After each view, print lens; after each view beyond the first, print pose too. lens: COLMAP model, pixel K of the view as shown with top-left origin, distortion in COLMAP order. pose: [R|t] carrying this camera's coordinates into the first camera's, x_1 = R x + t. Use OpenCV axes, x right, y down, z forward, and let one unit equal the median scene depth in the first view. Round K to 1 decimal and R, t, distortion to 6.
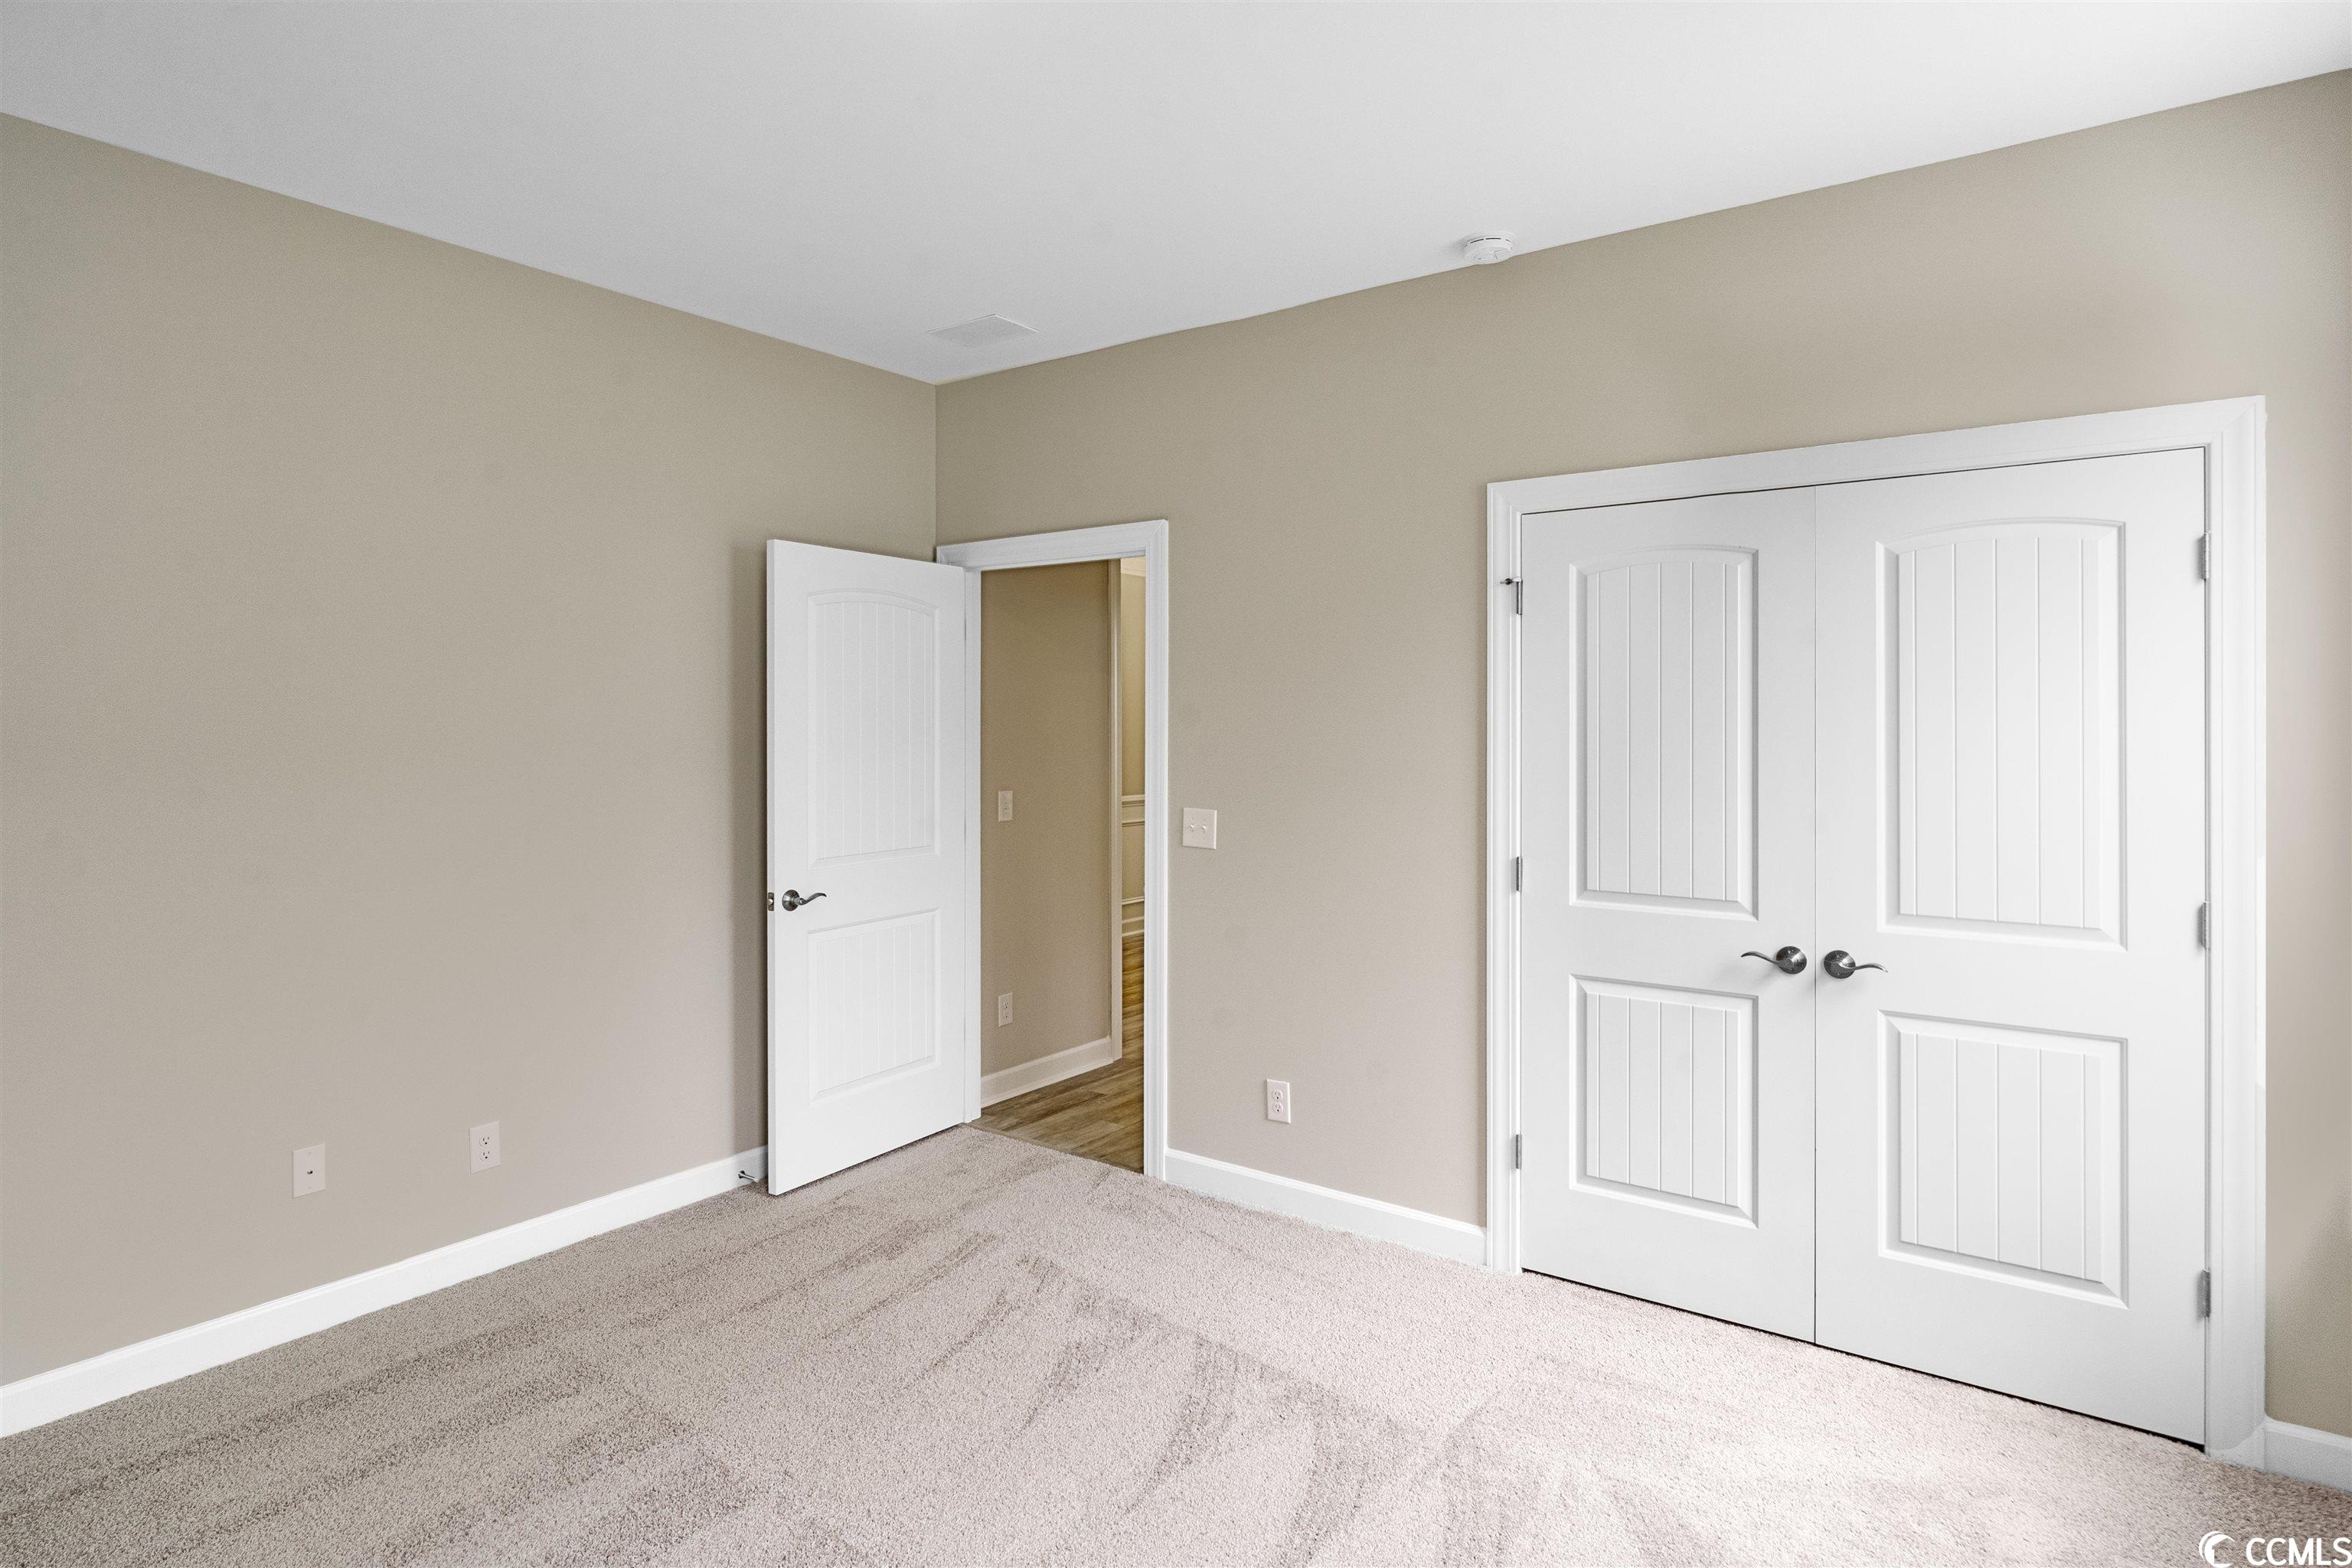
lens RADIAL K [[1269.5, 0, 1172.3], [0, 1269.5, 736.5], [0, 0, 1]] dist [-0.002794, -0.001844]
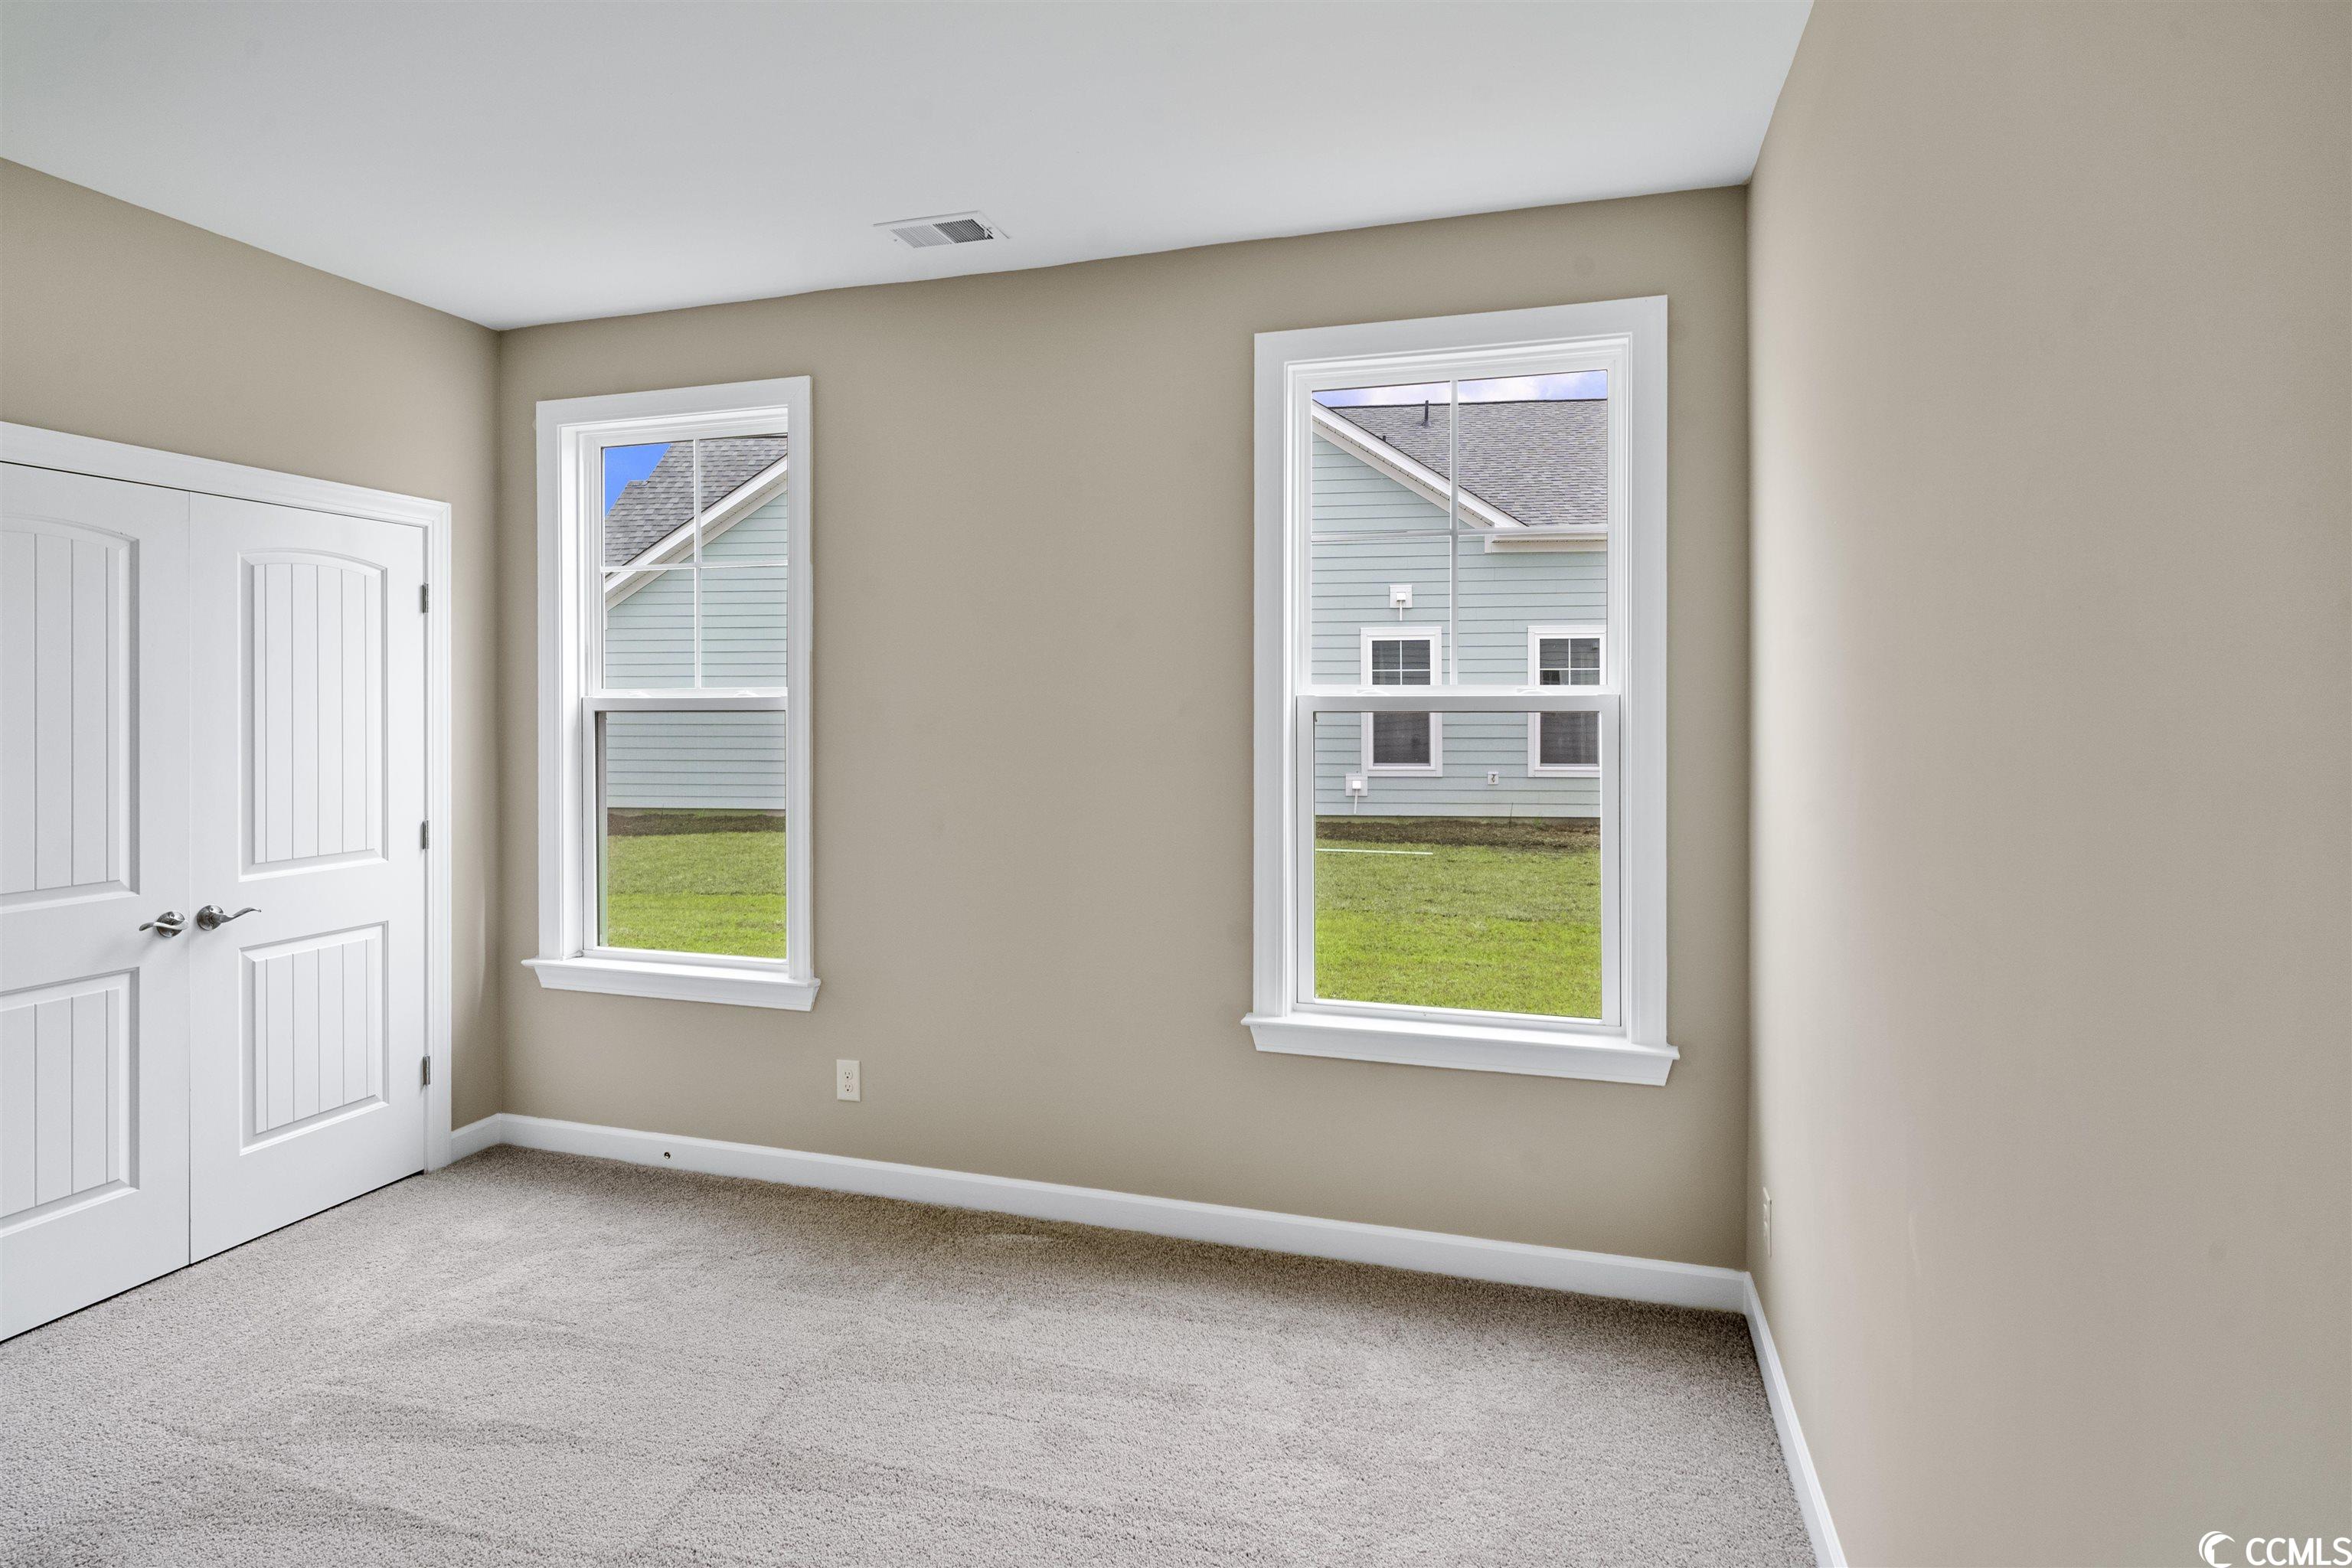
lens RADIAL K [[1269.5, 0, 1168.8], [0, 1269.5, 700.6], [0, 0, 1]] dist [-0.002794, -0.001844]
pose [[-0.330934, 0.000436, 0.943654, -0.812265], [0.004399, 0.999990, 0.001080, -0.012147], [-0.943644, 0.004509, -0.330932, 0.550351]]
